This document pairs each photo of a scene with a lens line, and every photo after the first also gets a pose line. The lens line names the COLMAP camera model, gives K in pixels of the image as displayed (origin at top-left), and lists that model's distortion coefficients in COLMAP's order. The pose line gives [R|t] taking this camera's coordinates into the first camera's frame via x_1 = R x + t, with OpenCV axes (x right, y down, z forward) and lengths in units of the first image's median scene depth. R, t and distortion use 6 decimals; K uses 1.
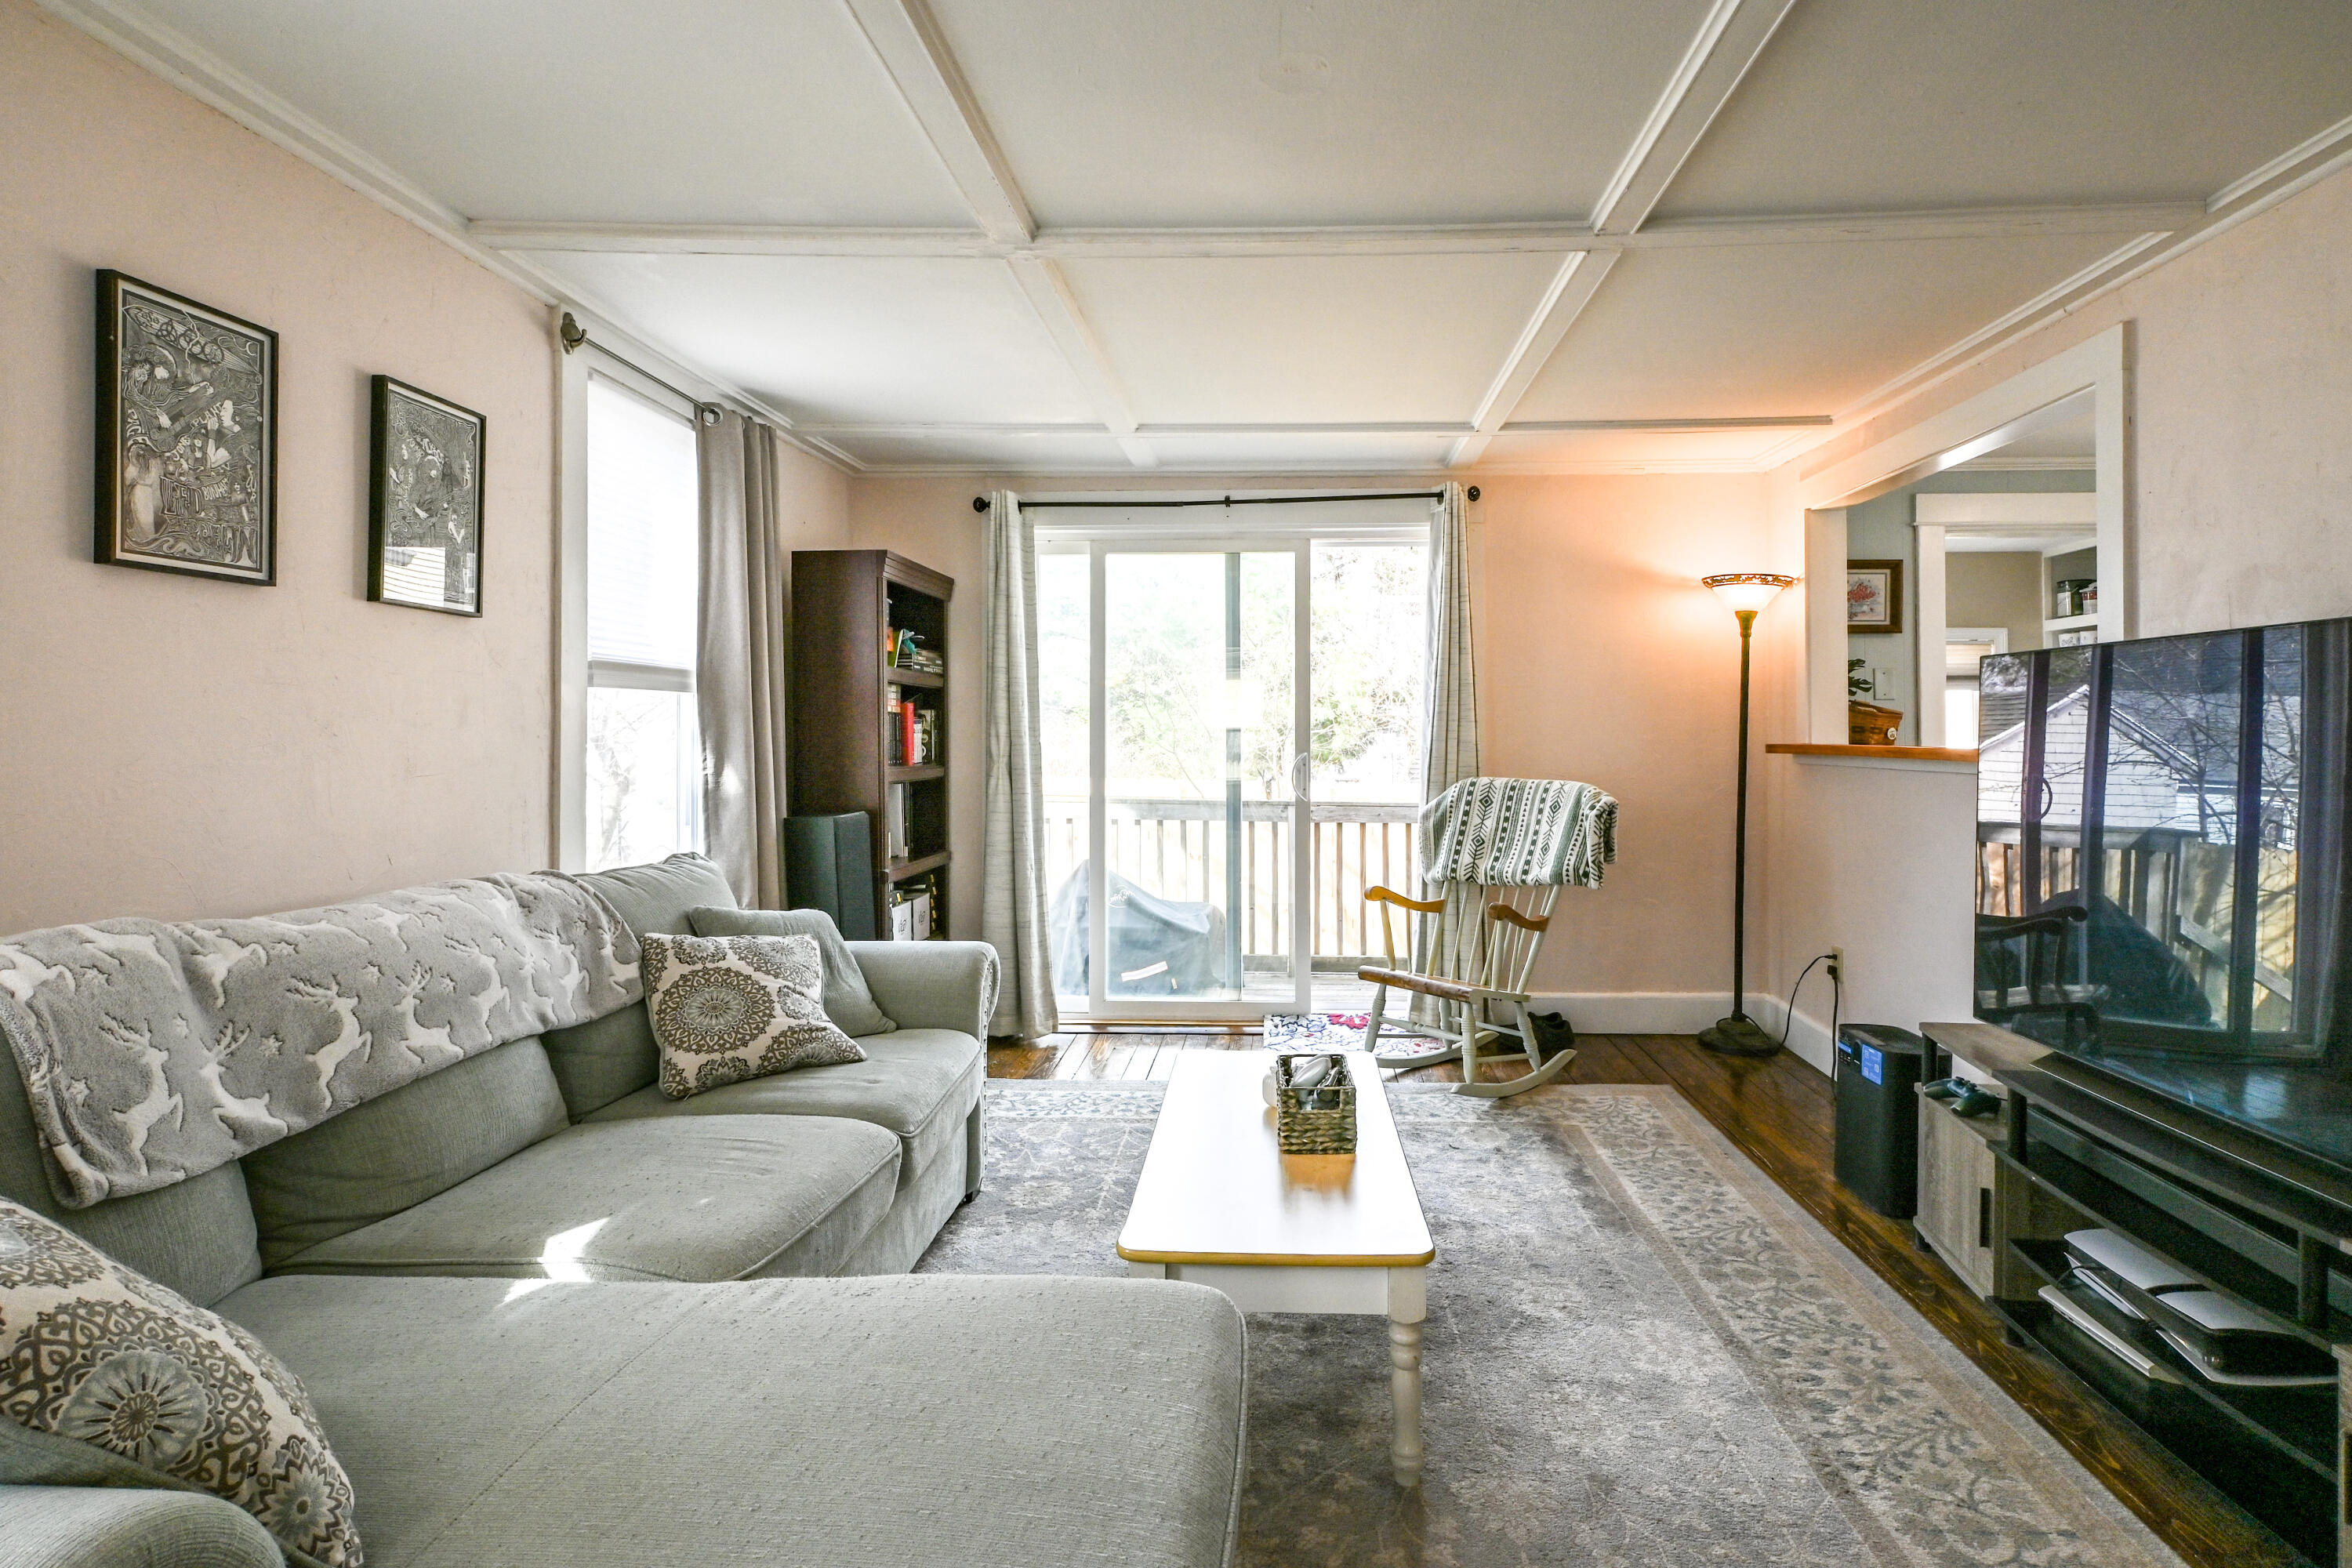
lens RADIAL K [[1226.5, 0, 1253.5], [0, 1226.5, 711.3], [0, 0, 1]] dist [-0.001073, 0.000417]
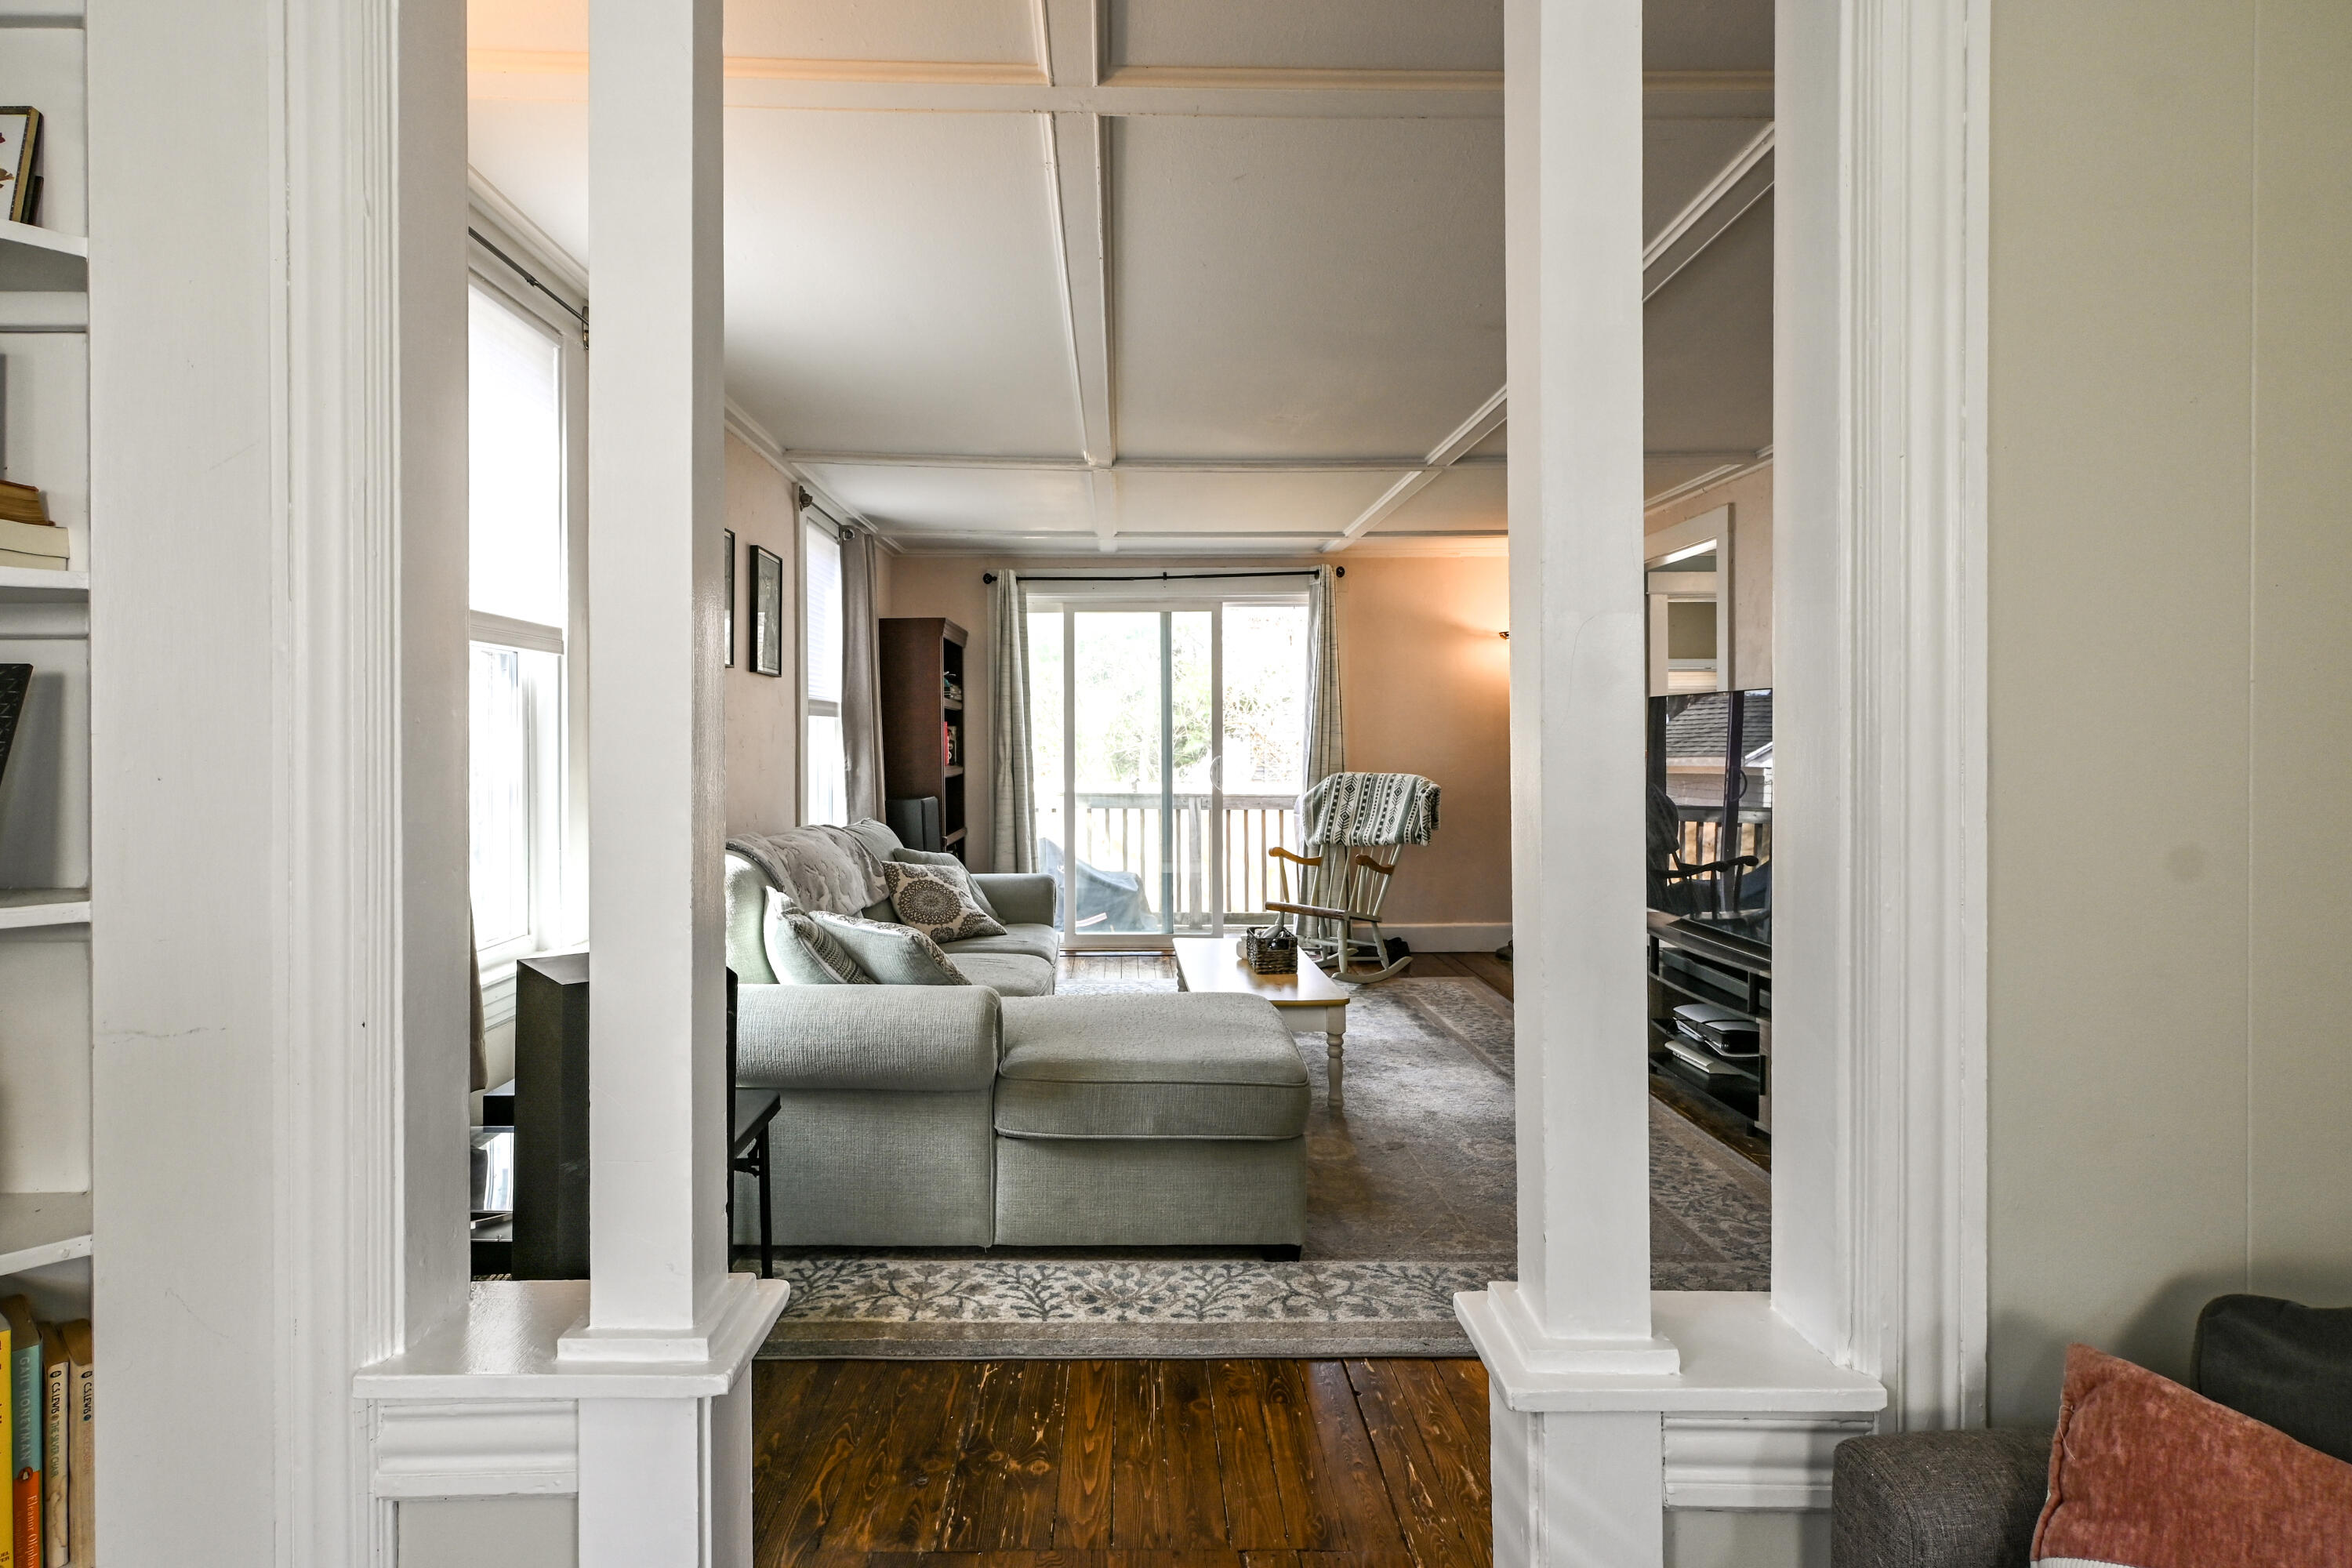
lens RADIAL K [[1219.8, 0, 1138.2], [0, 1219.8, 740.0], [0, 0, 1]] dist [0.000992, 0.000795]
pose [[0.999043, -0.004580, 0.043495, -0.125435], [0.003757, 0.999812, 0.018999, -0.012135], [-0.043573, -0.018817, 0.998873, -0.433890]]
